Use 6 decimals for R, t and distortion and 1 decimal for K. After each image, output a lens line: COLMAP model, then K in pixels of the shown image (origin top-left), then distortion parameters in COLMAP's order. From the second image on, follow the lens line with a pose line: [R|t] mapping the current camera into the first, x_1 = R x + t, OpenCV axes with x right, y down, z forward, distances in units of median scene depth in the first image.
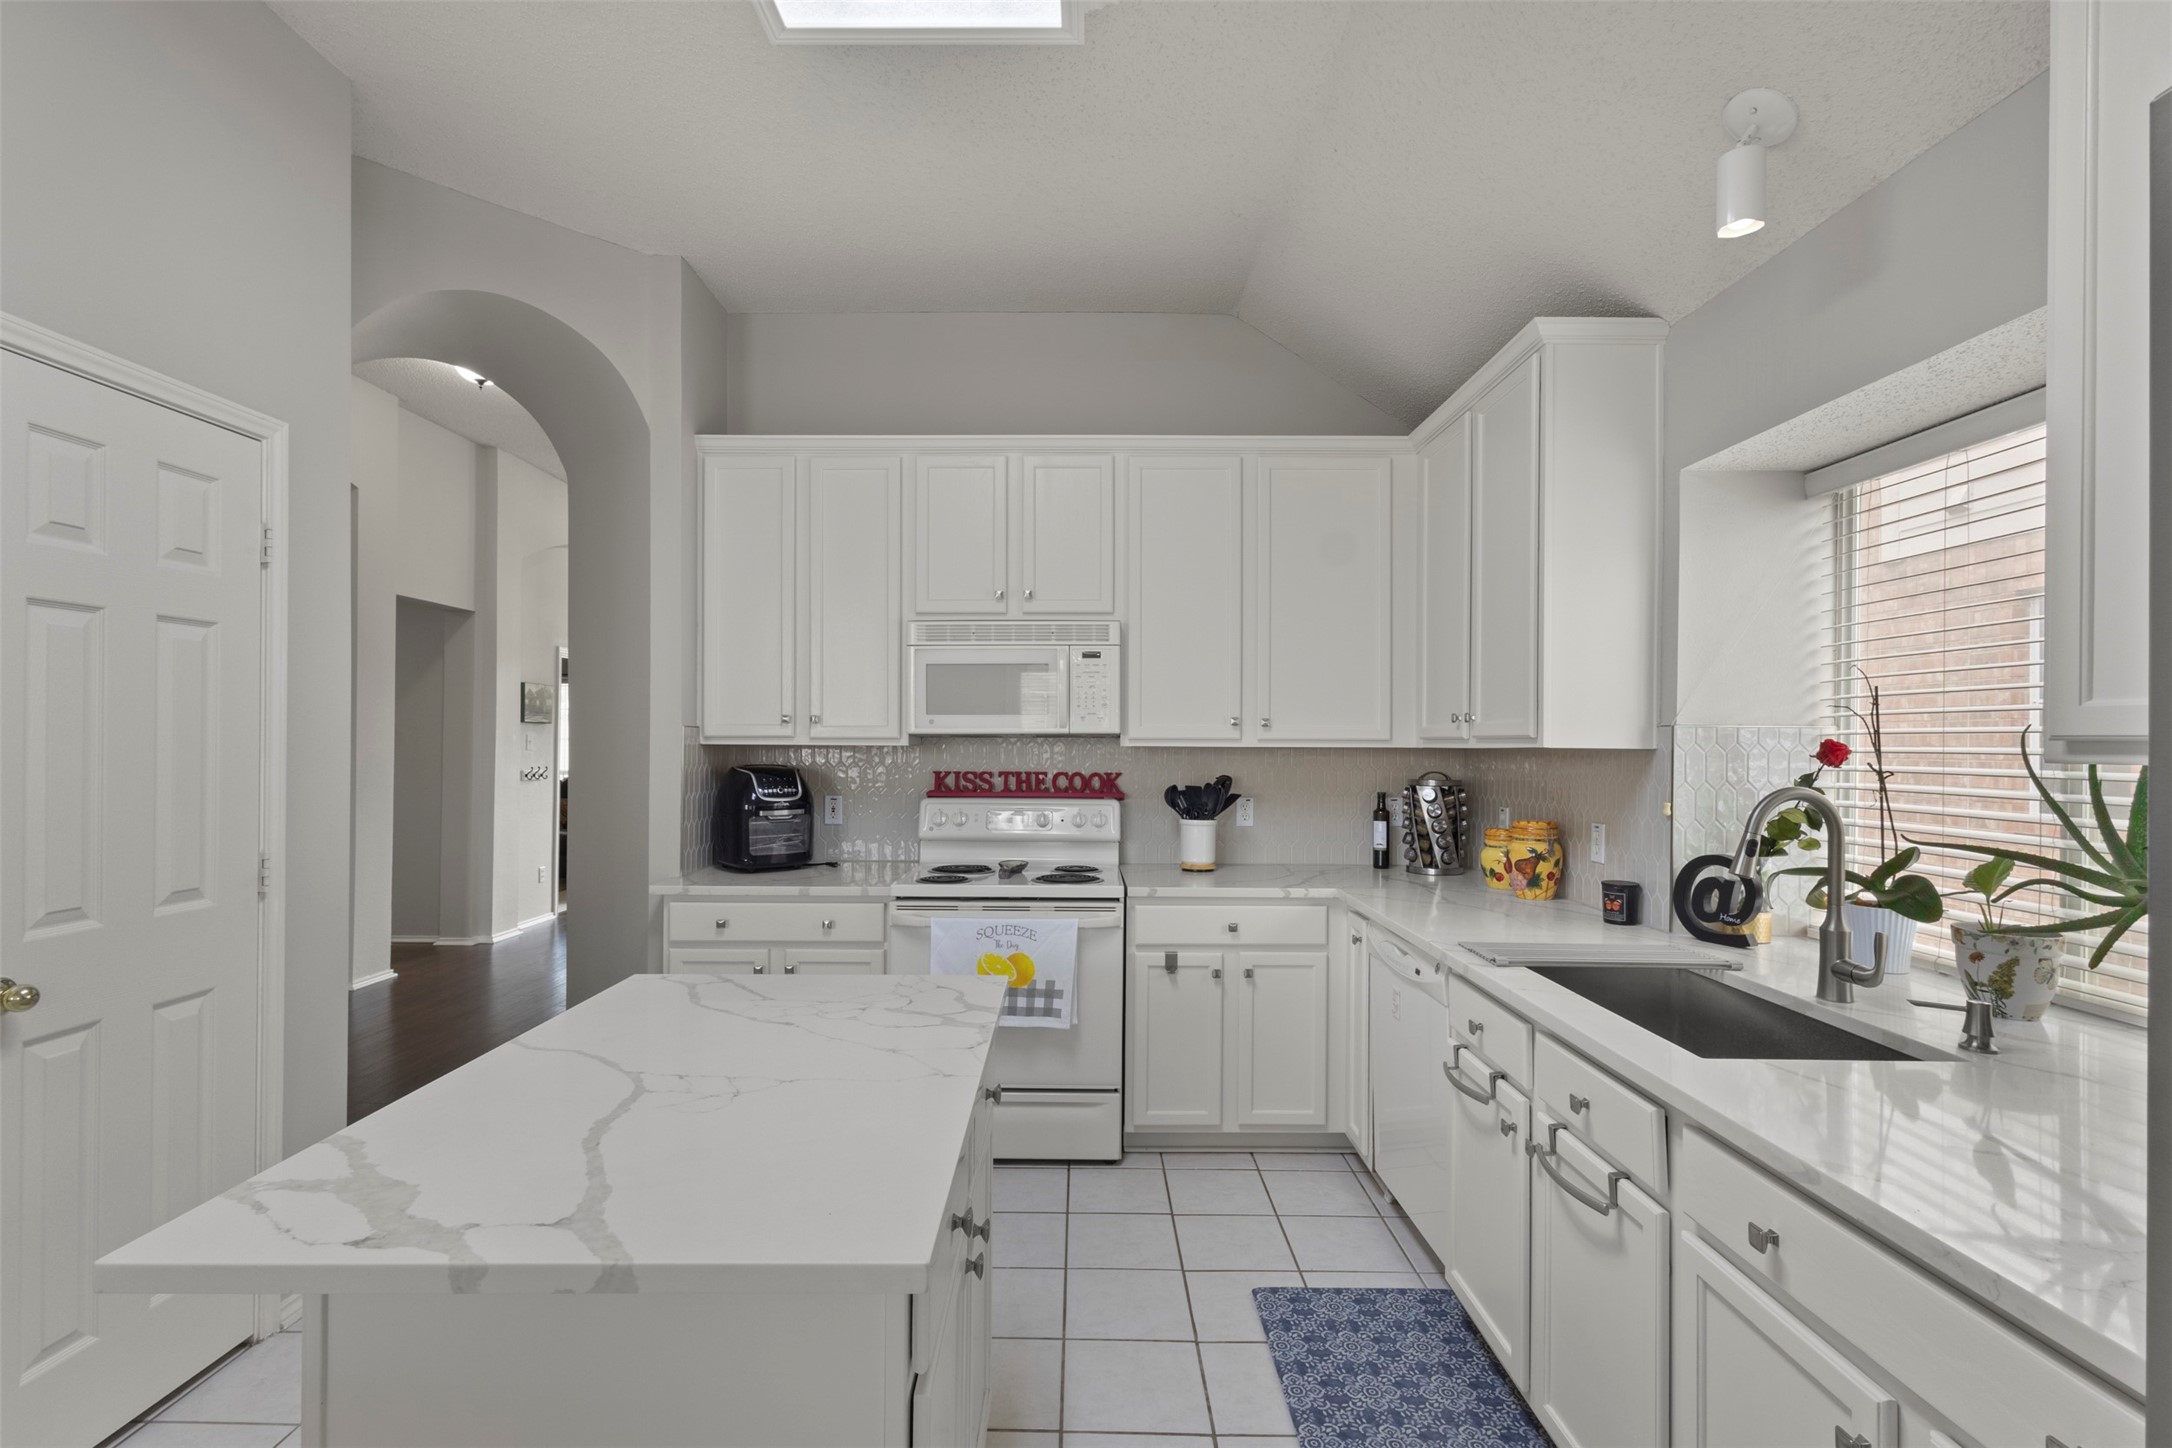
lens RADIAL K [[1013.5, 0, 1076.7], [0, 1013.5, 736.4], [0, 0, 1]] dist [0.001540, 0.000587]
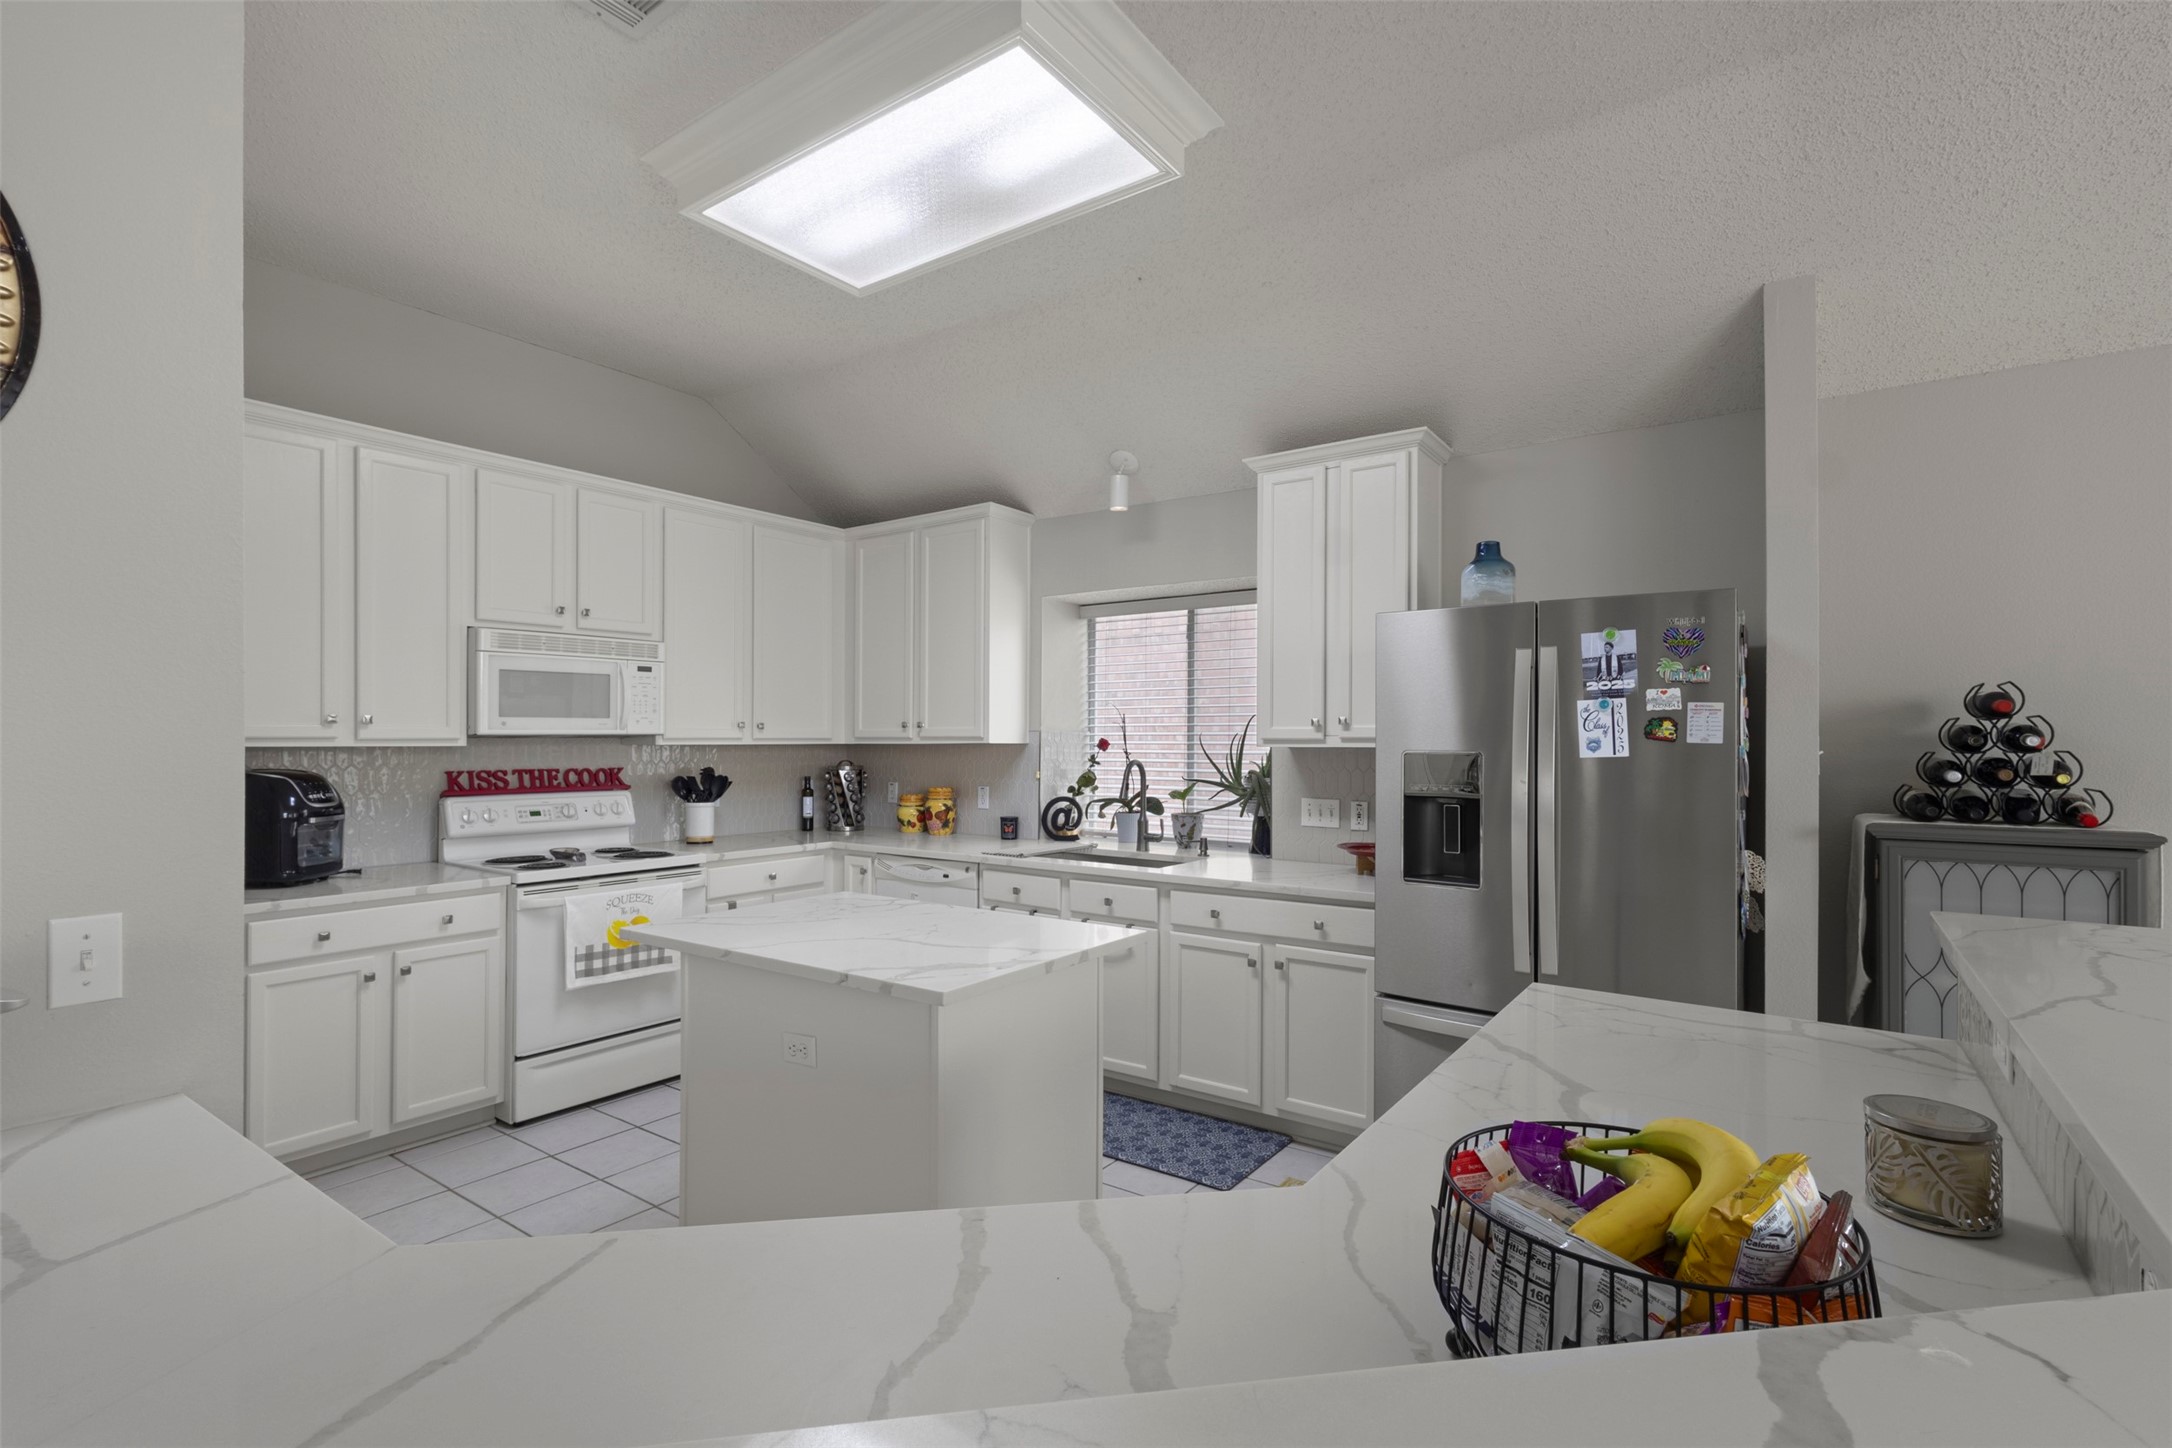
lens RADIAL K [[1013.5, 0, 1076.7], [0, 1013.5, 736.4], [0, 0, 1]] dist [0.001540, 0.000587]
pose [[0.573521, -0.001861, 0.819189, -0.665813], [0.000196, 0.999998, 0.002135, -0.002927], [-0.819191, -0.001064, 0.573520, -0.108228]]
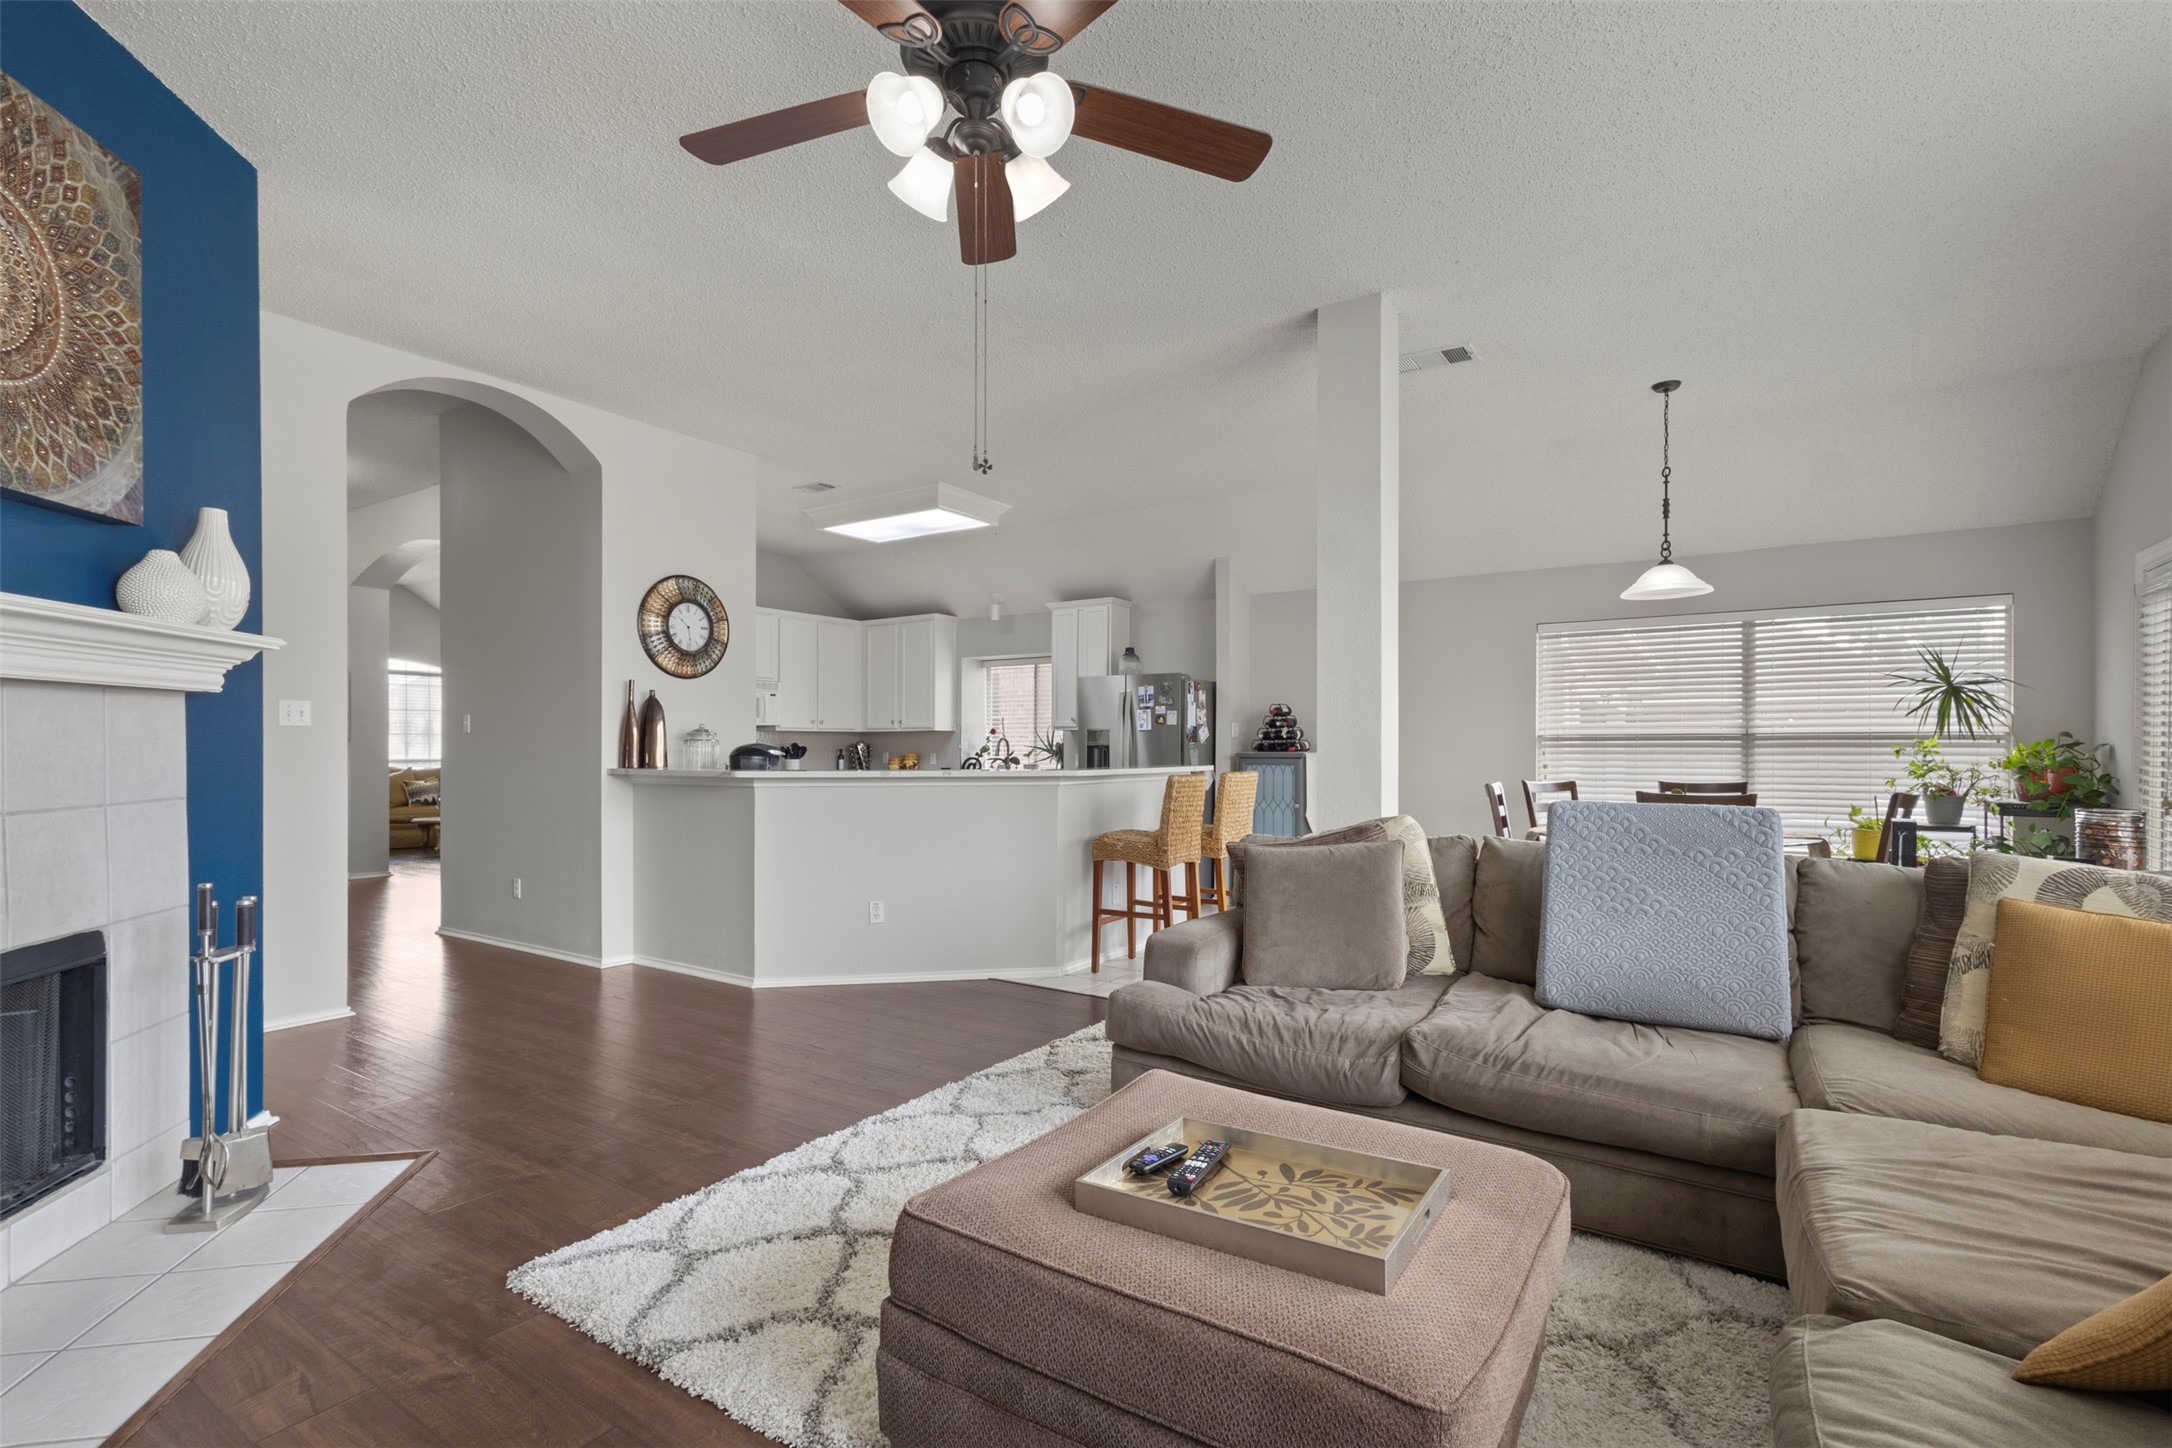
lens RADIAL K [[1013.5, 0, 1076.7], [0, 1013.5, 736.4], [0, 0, 1]] dist [0.001540, 0.000587]
pose [[0.544963, 0.005276, 0.838443, -1.700684], [-0.000536, 0.999982, -0.005944, 0.040349], [-0.838460, 0.002790, 0.544956, -1.038466]]
